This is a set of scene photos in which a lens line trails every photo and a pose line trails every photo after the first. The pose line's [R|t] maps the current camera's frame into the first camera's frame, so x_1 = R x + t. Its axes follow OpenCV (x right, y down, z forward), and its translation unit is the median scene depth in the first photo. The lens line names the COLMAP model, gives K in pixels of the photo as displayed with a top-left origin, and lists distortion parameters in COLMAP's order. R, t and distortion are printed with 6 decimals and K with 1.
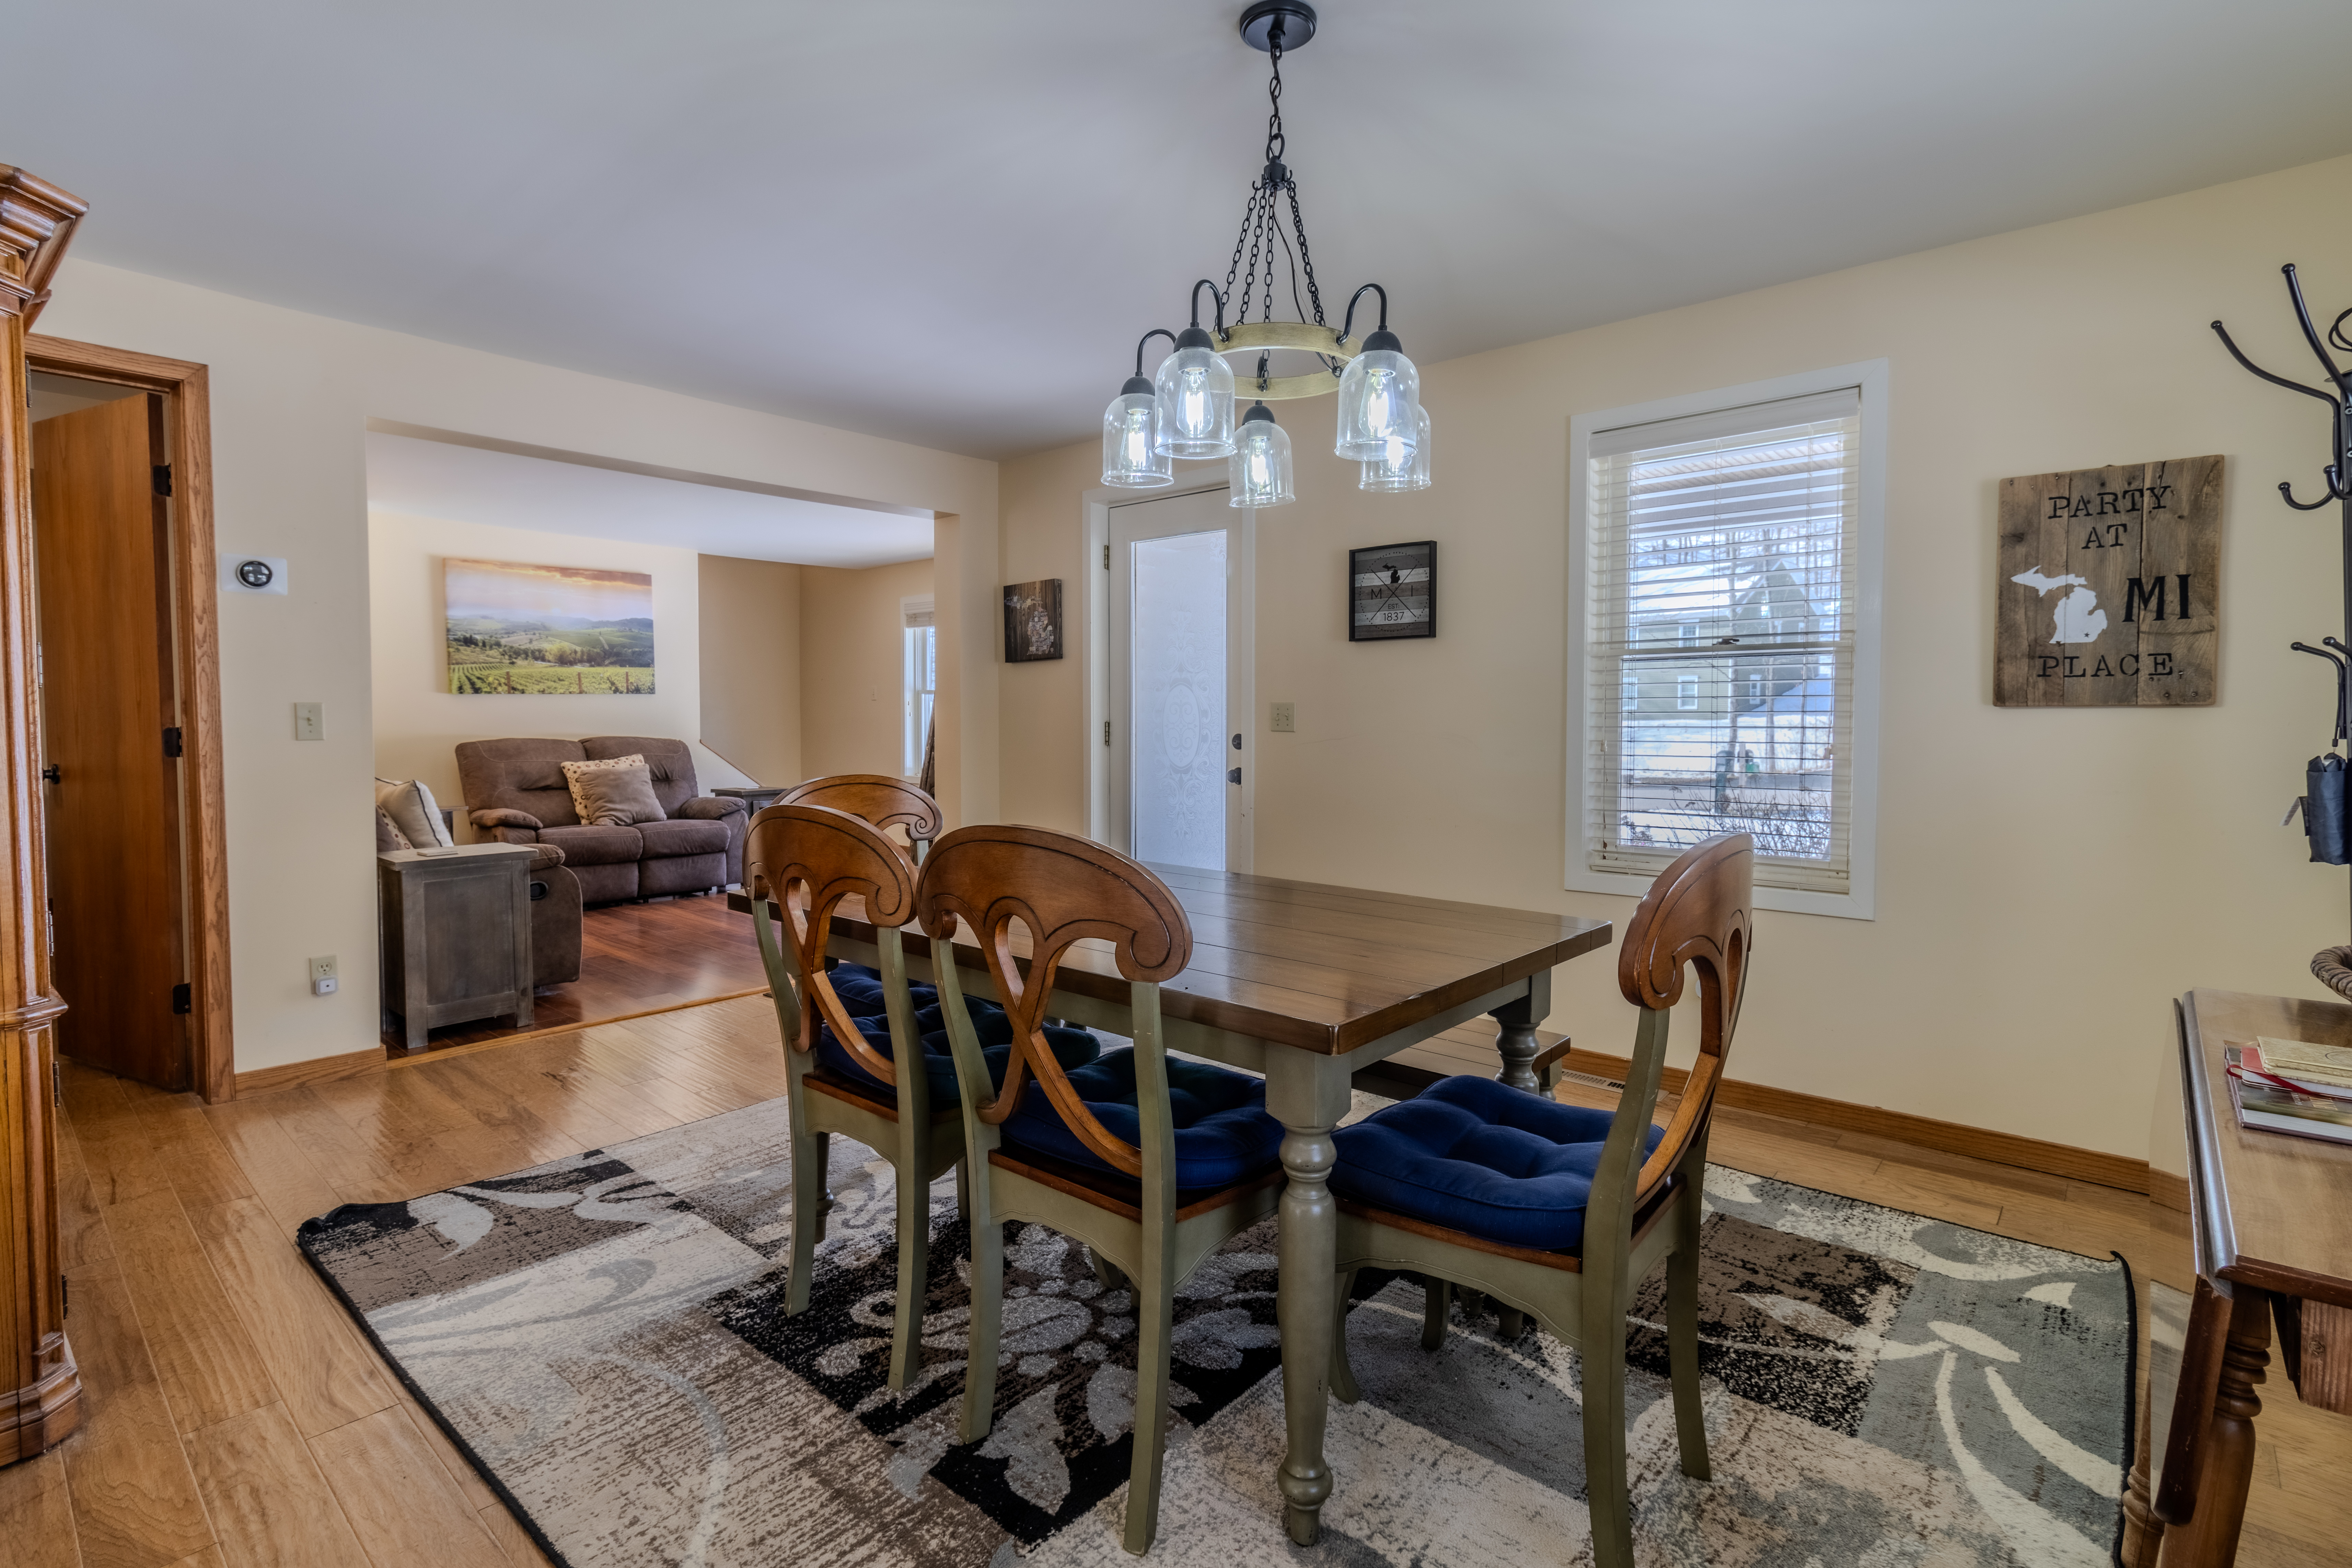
lens RADIAL K [[1097.5, 0, 1176.8], [0, 1097.5, 768.7], [0, 0, 1]] dist [-0.001868, 0.001188]
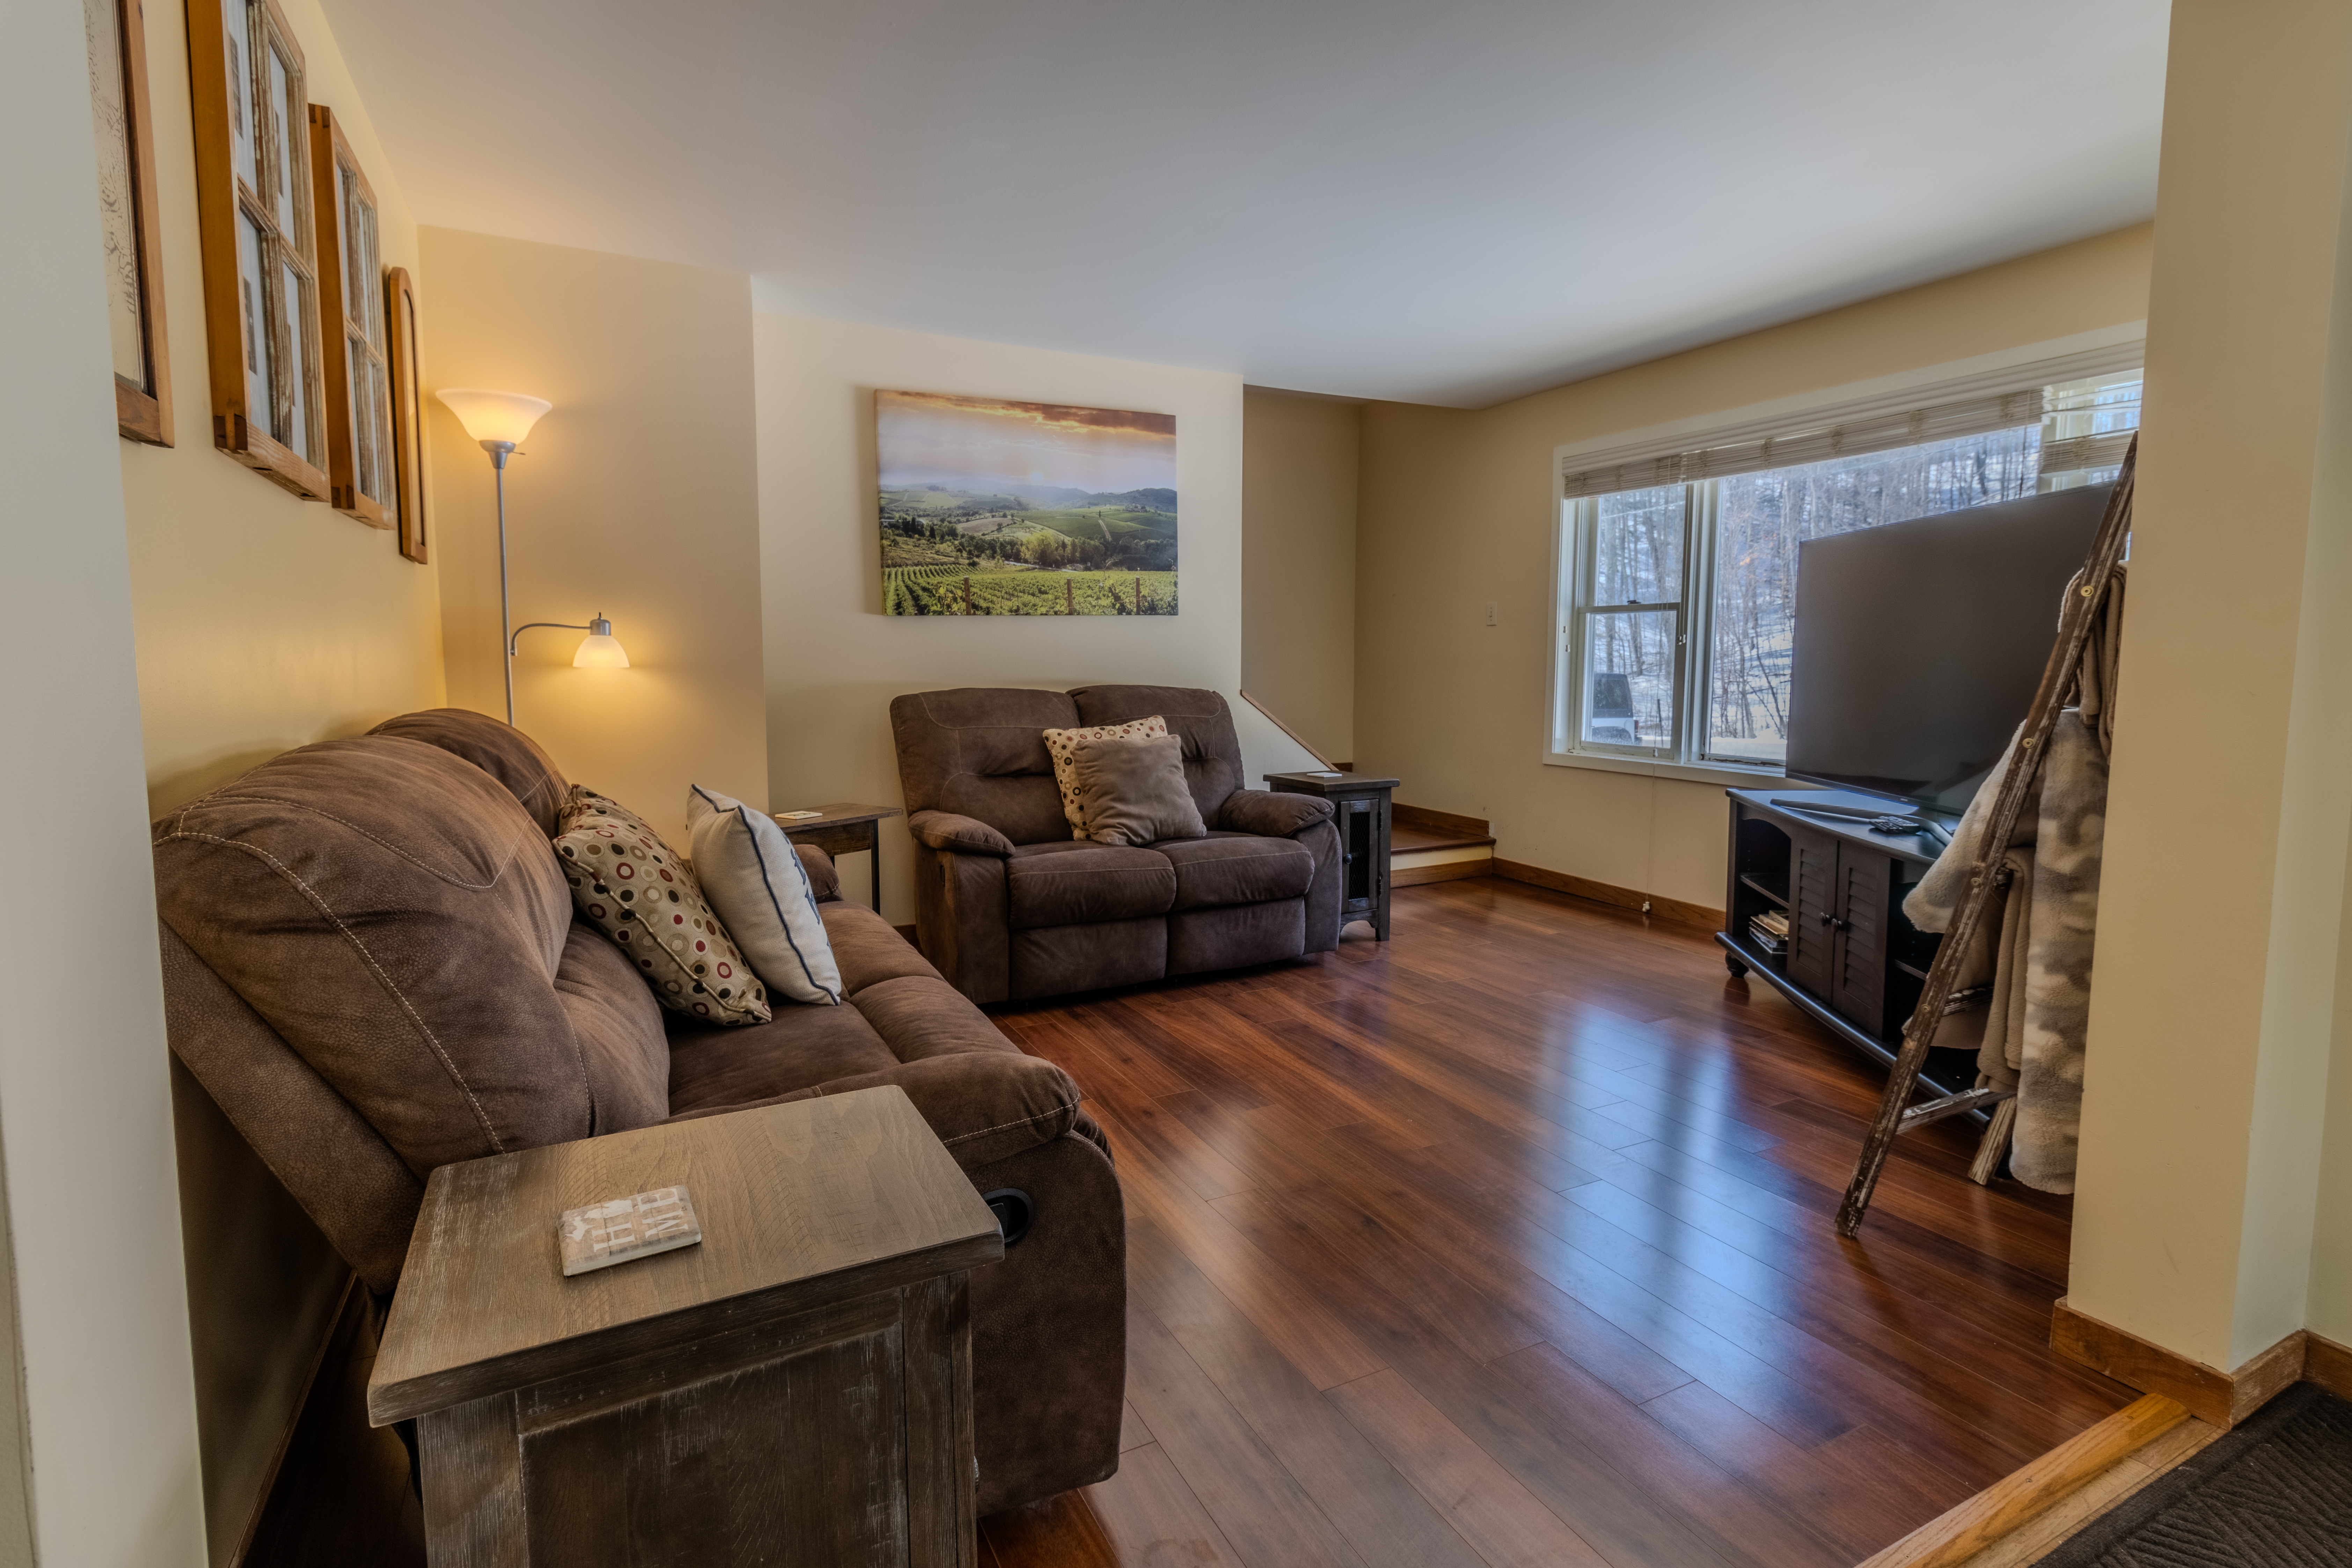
lens RADIAL K [[1097.5, 0, 1175.7], [0, 1097.5, 774.0], [0, 0, 1]] dist [-0.001868, 0.001188]
pose [[0.929493, 0.038103, -0.366866, -0.271482], [-0.015650, 0.997828, 0.063985, -0.020621], [0.368507, -0.053732, 0.928071, 0.466888]]
